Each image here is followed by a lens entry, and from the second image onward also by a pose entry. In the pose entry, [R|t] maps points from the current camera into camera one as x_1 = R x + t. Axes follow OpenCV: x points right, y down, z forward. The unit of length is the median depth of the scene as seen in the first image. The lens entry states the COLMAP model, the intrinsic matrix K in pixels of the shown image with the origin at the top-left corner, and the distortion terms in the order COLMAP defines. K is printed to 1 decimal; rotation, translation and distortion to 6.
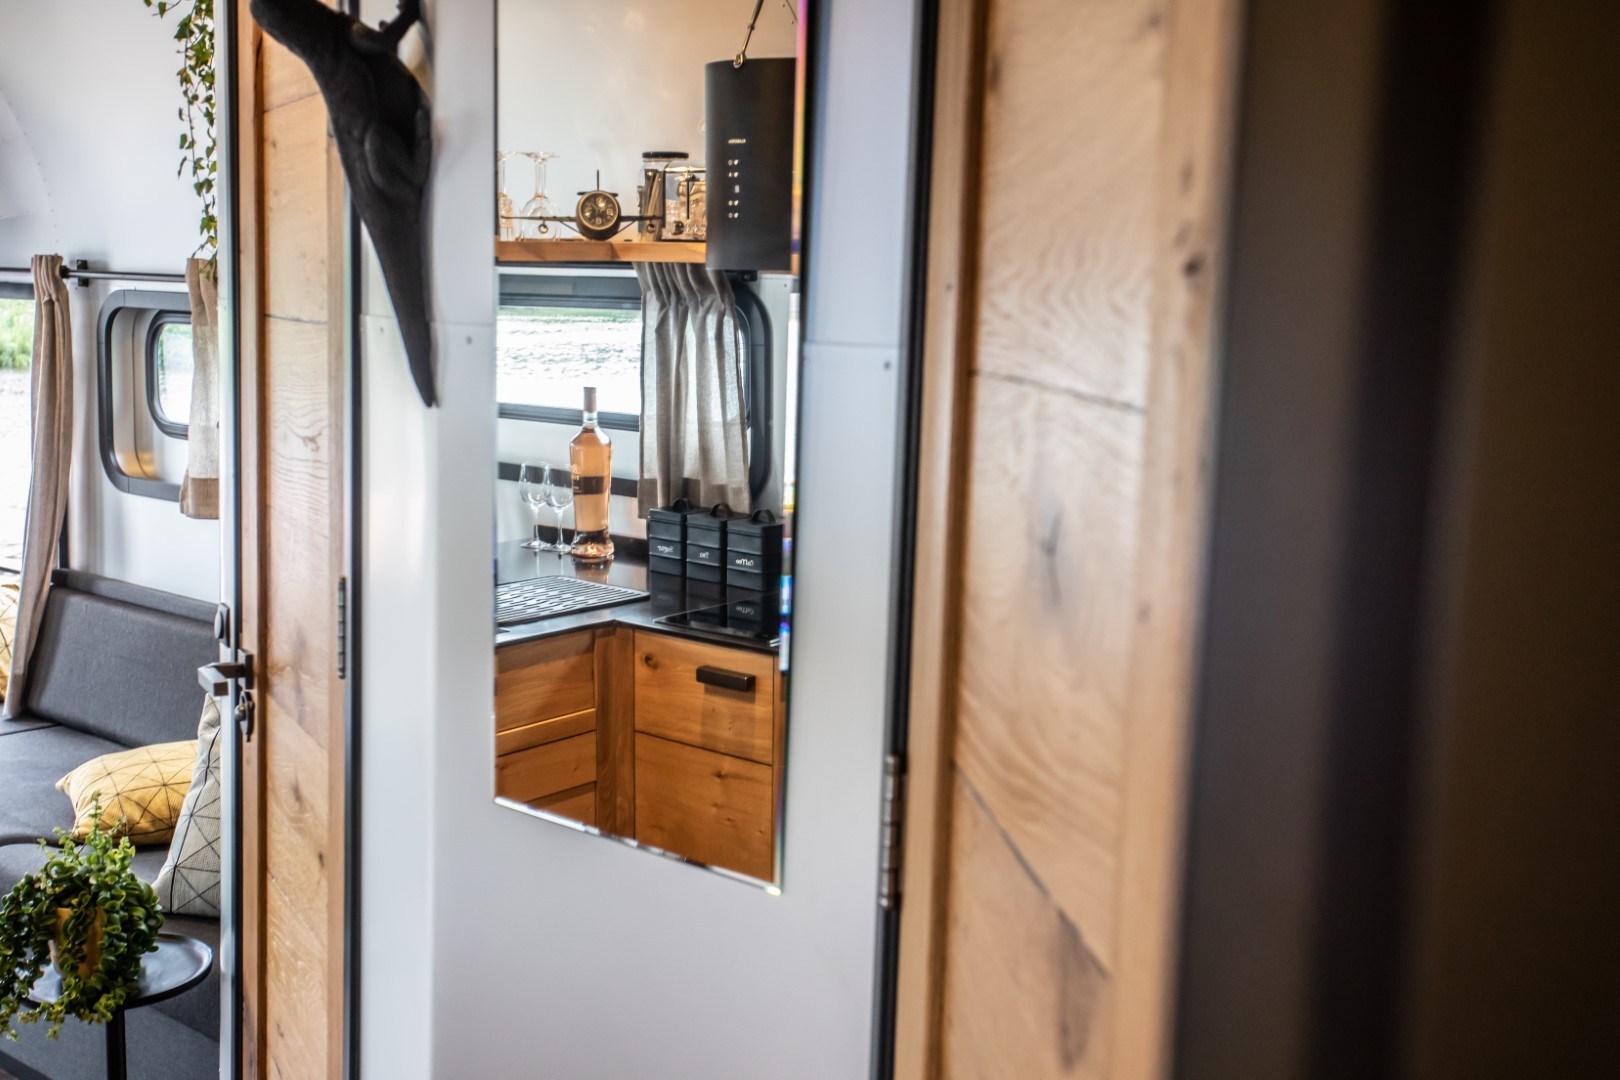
lens RADIAL K [[1775.1, 0, 810.0], [0, 1775.1, 540.0], [0, 0, 1]] dist [0.045889, 0.002332]
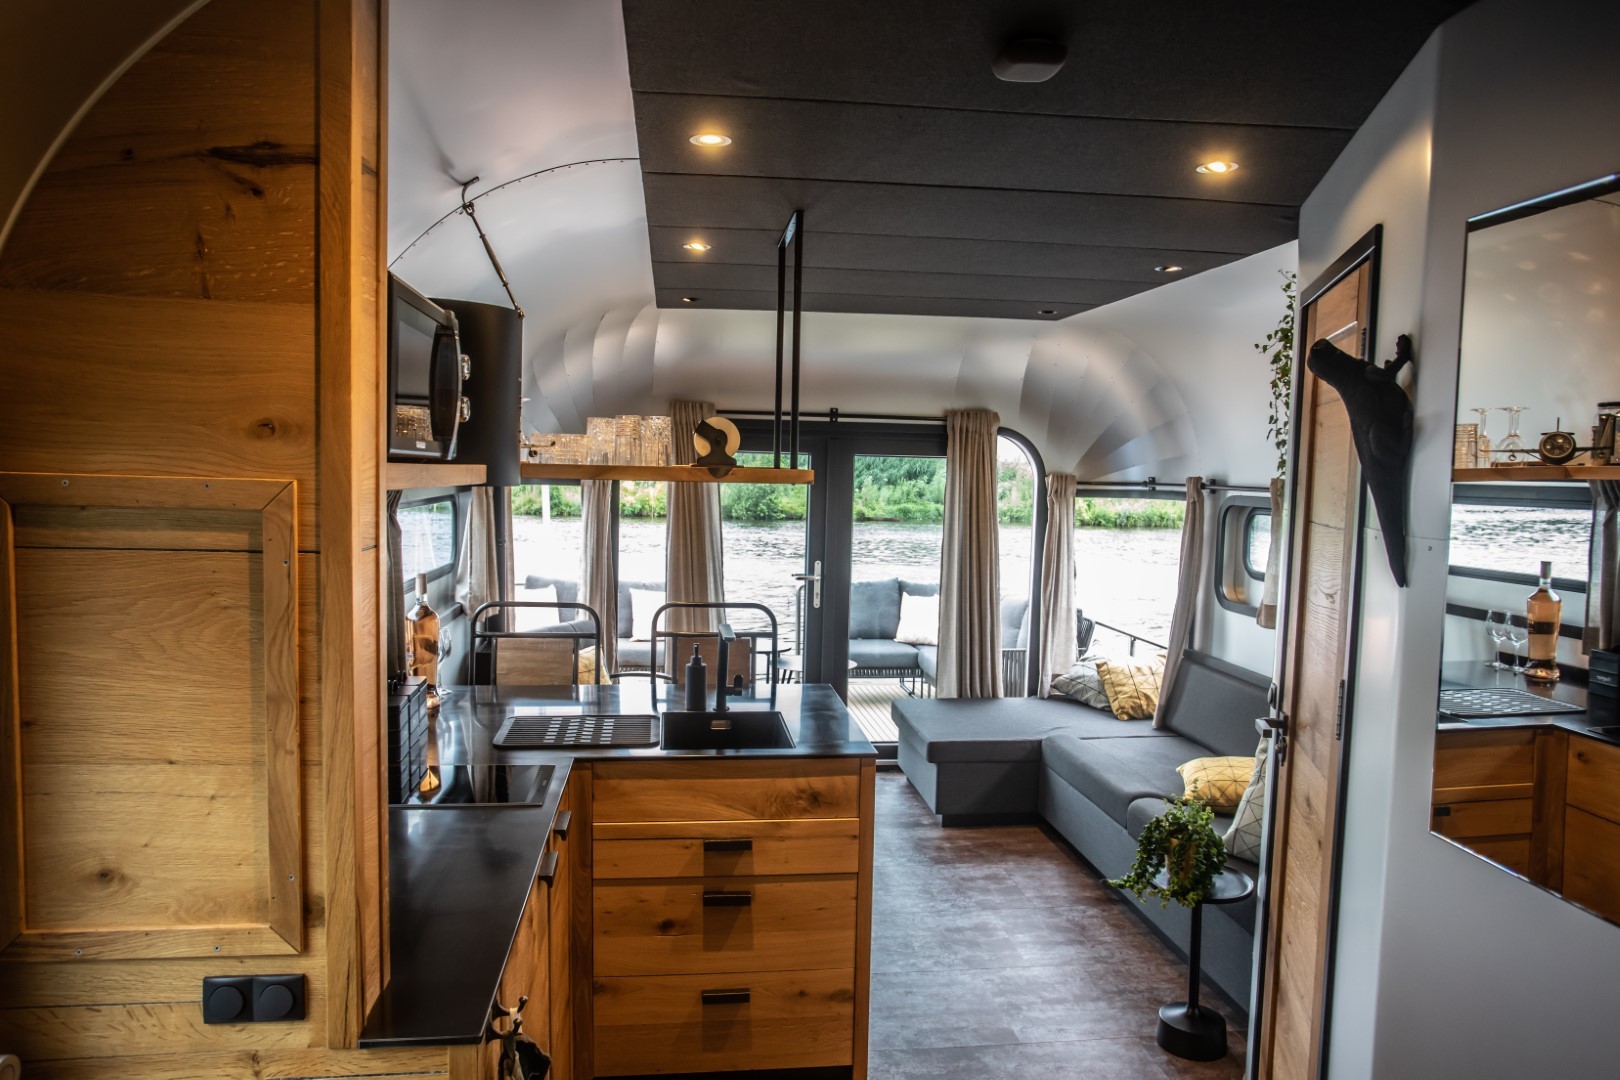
lens RADIAL K [[1115.8, 0, 810.0], [0, 1115.8, 540.0], [0, 0, 1]] dist [-0.001822, 0.008289]
pose [[0.739312, 0.042133, -0.672044, 0.058679], [-0.086576, 0.995705, -0.032818, -0.027471], [0.667774, 0.082445, 0.739784, -0.110767]]
